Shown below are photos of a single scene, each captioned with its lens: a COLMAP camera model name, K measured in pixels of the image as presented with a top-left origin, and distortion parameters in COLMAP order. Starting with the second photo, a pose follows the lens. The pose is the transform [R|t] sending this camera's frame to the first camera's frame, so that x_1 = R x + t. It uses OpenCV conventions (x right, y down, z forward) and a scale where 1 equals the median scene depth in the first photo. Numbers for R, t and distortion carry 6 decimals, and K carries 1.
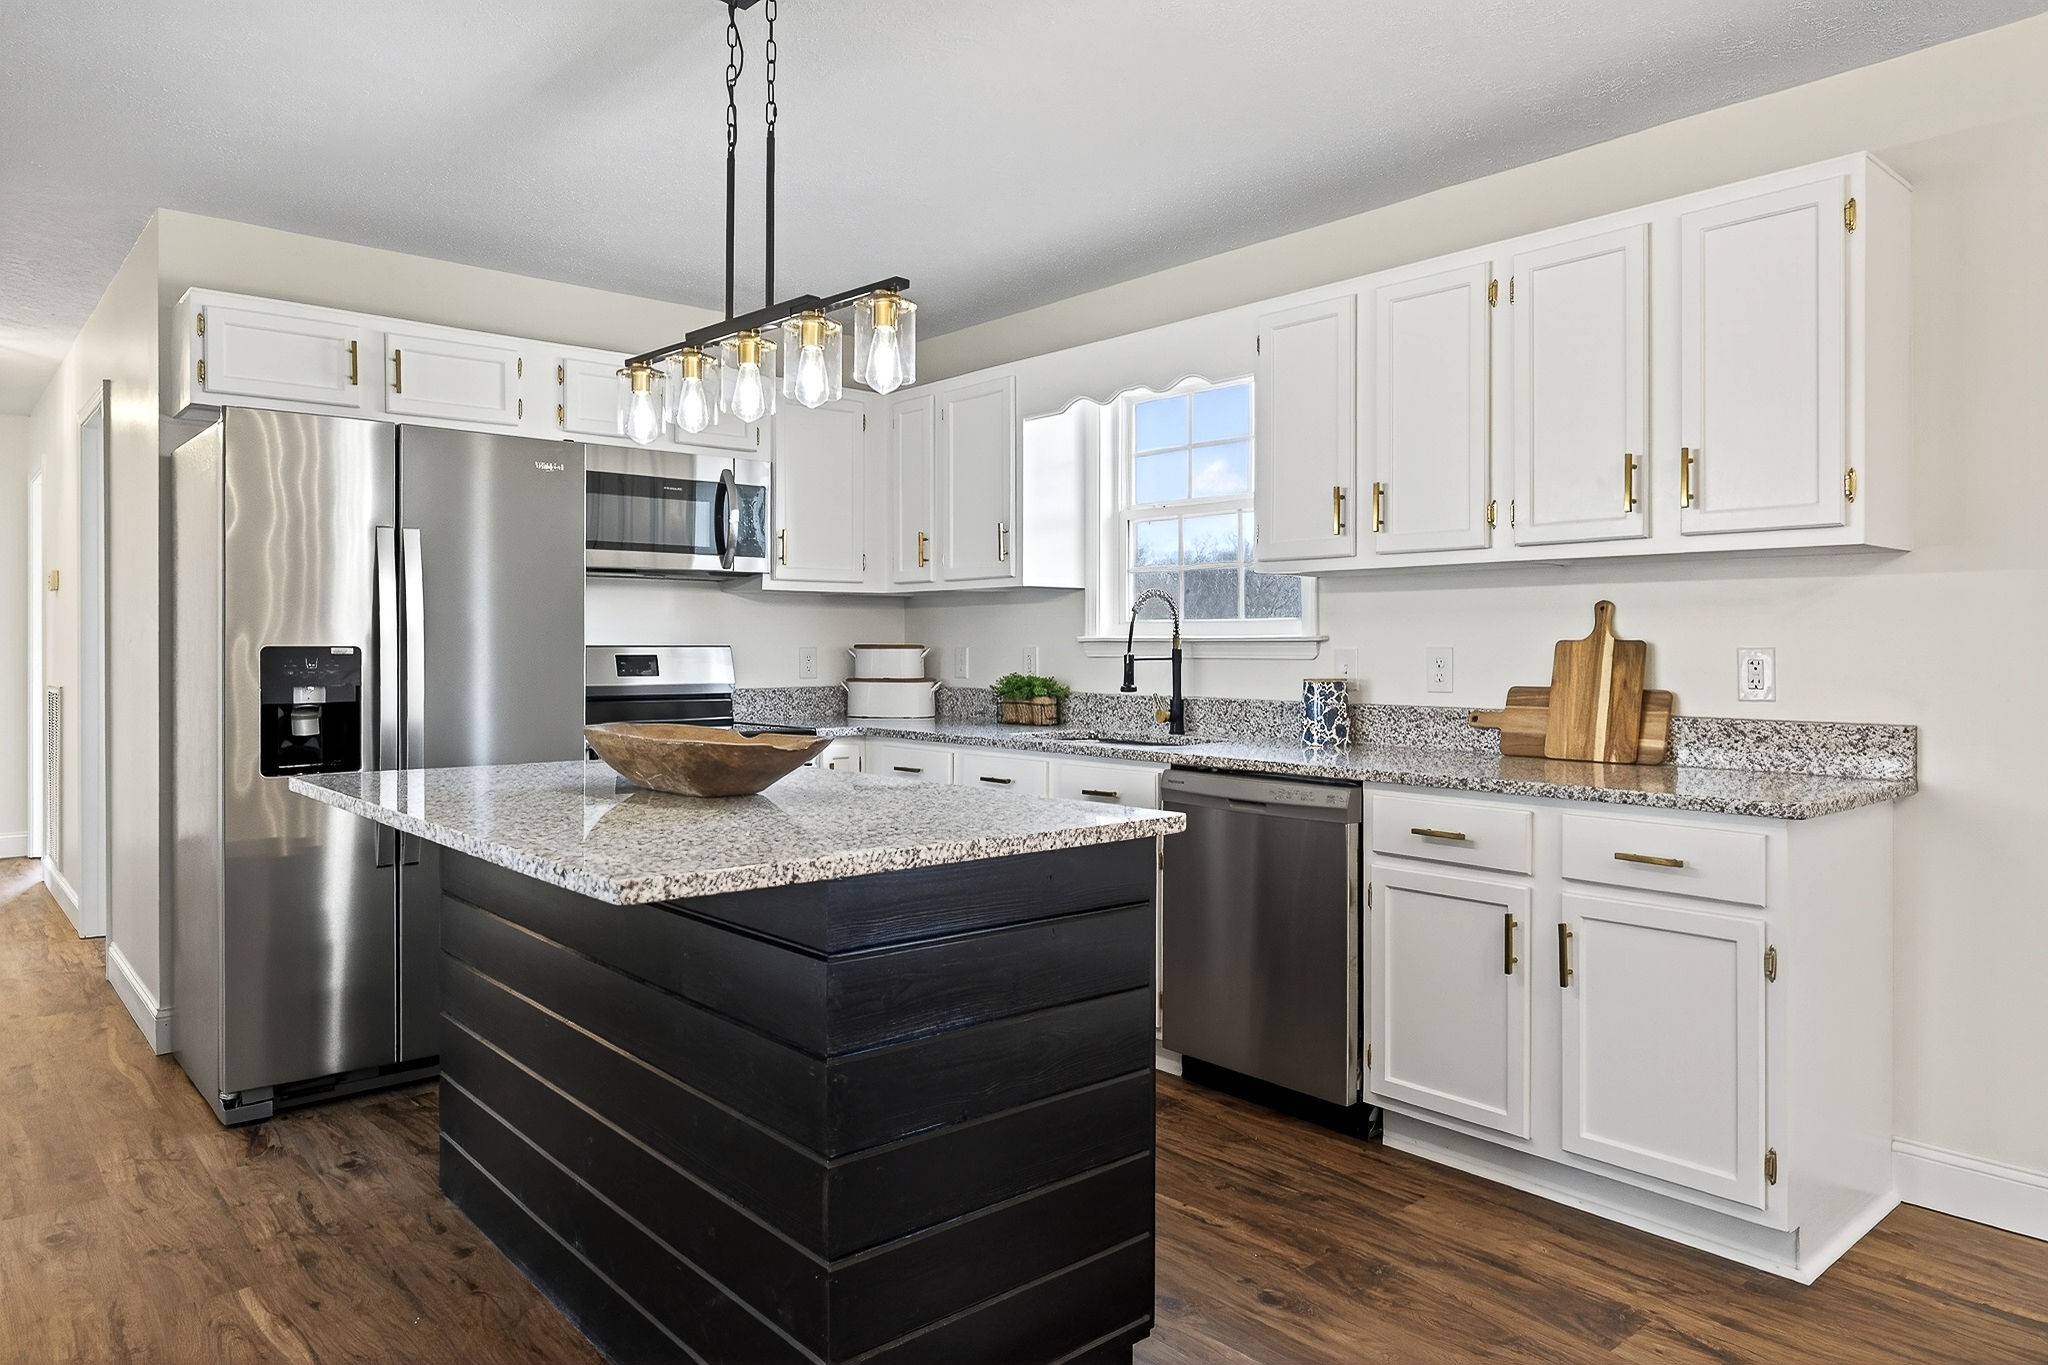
lens RADIAL K [[1305.3, 0, 1029.9], [0, 1305.3, 670.7], [0, 0, 1]] dist [-0.001671, 0.000650]
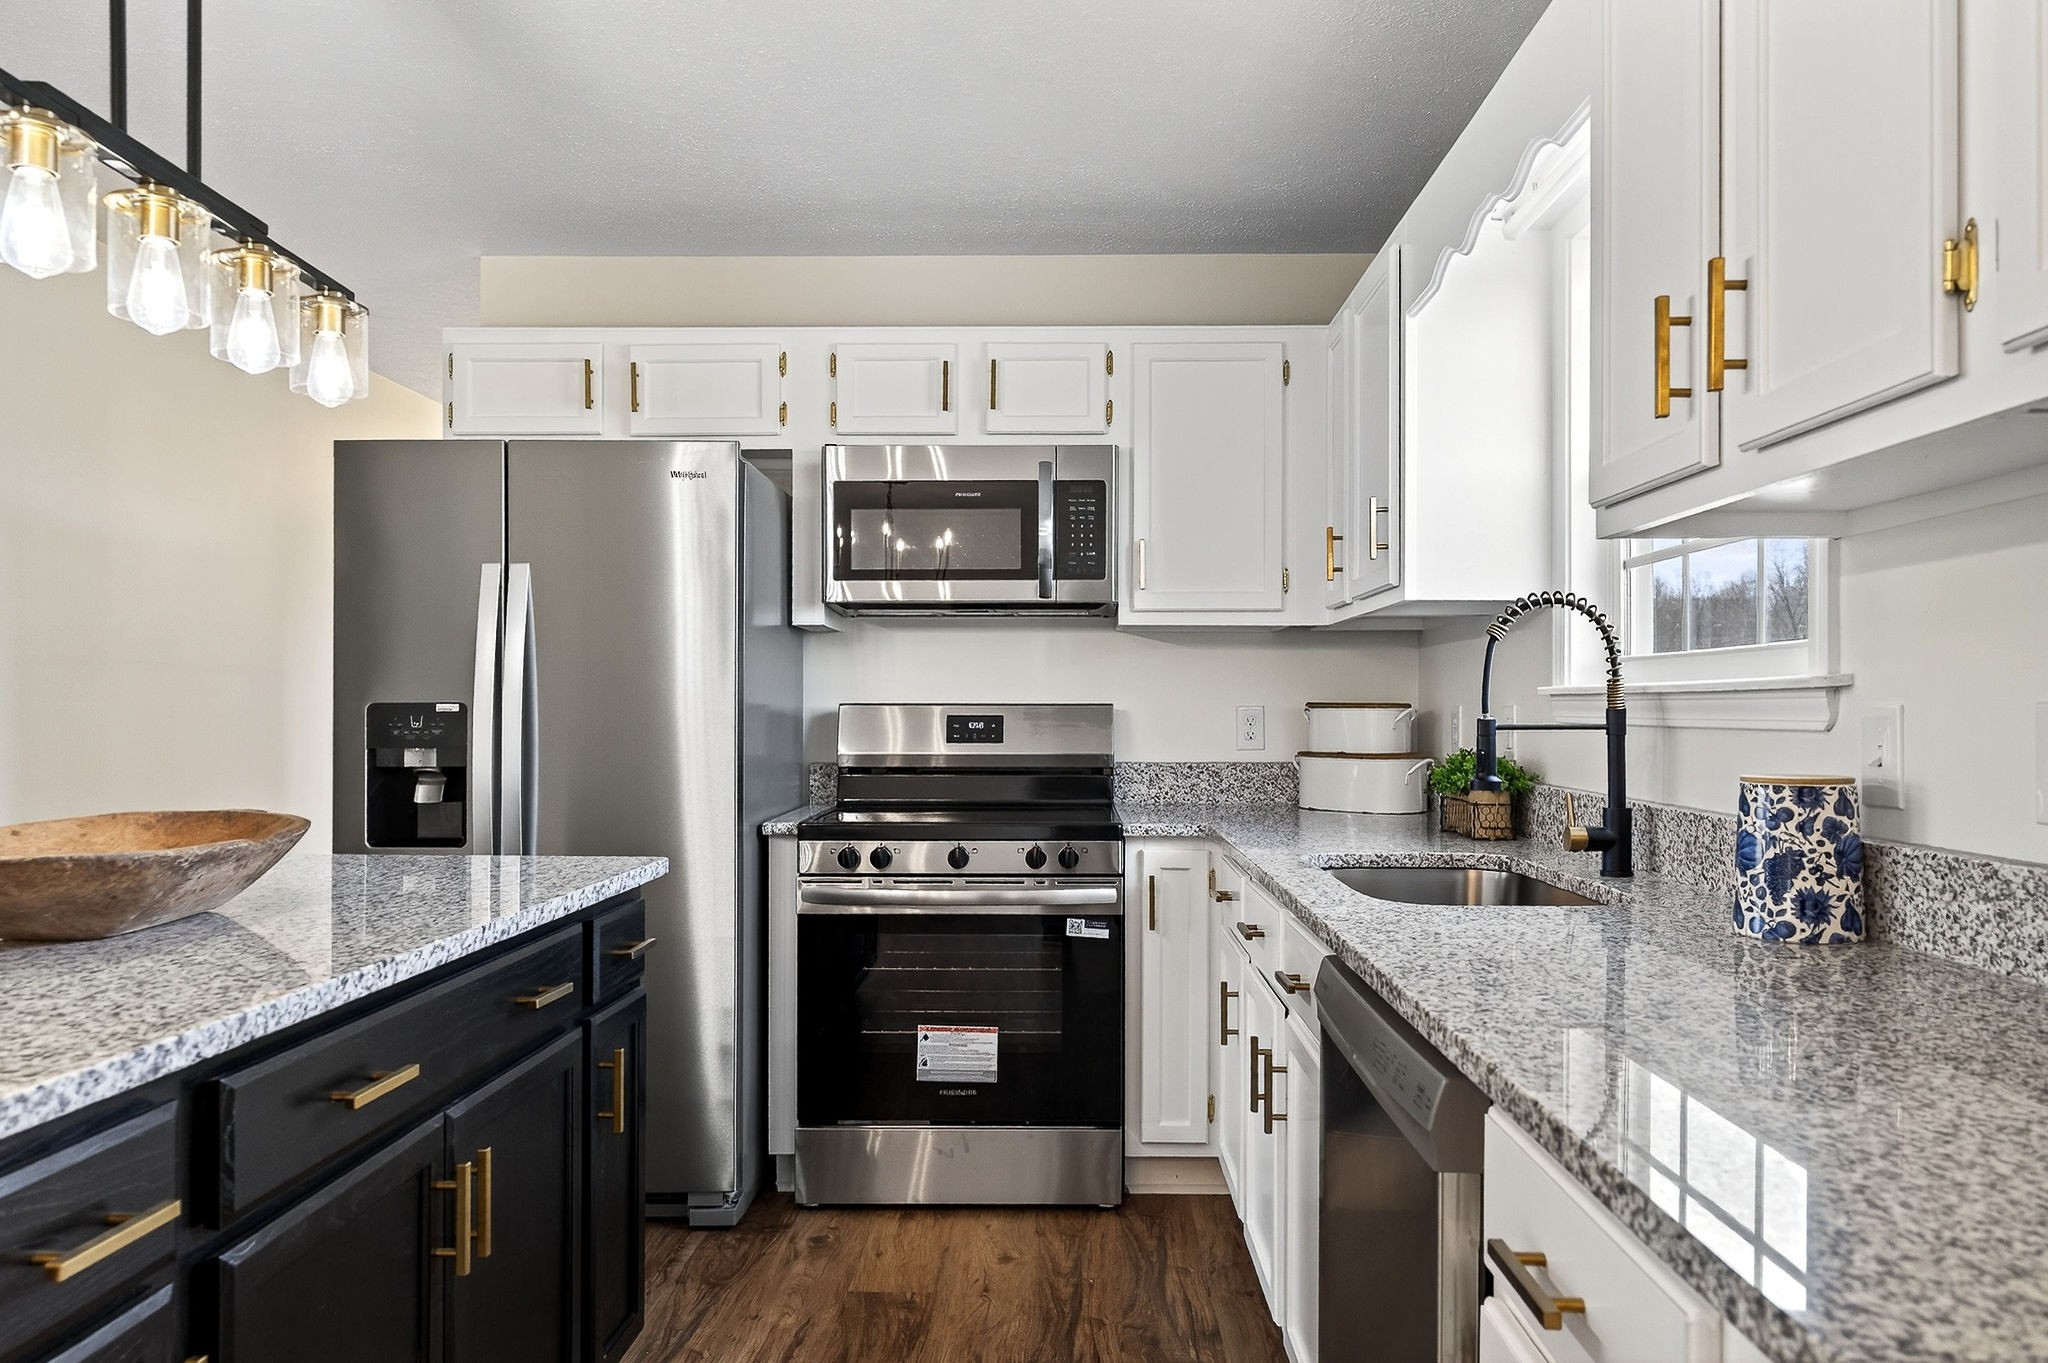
lens RADIAL K [[1403.9, 0, 1030.9], [0, 1403.9, 694.2], [0, 0, 1]] dist [0.002398, -0.001030]
pose [[0.748133, -0.005869, -0.663523, 0.309604], [-0.013200, 0.999631, -0.023725, -0.006099], [0.663418, 0.026508, 0.747779, 0.449488]]
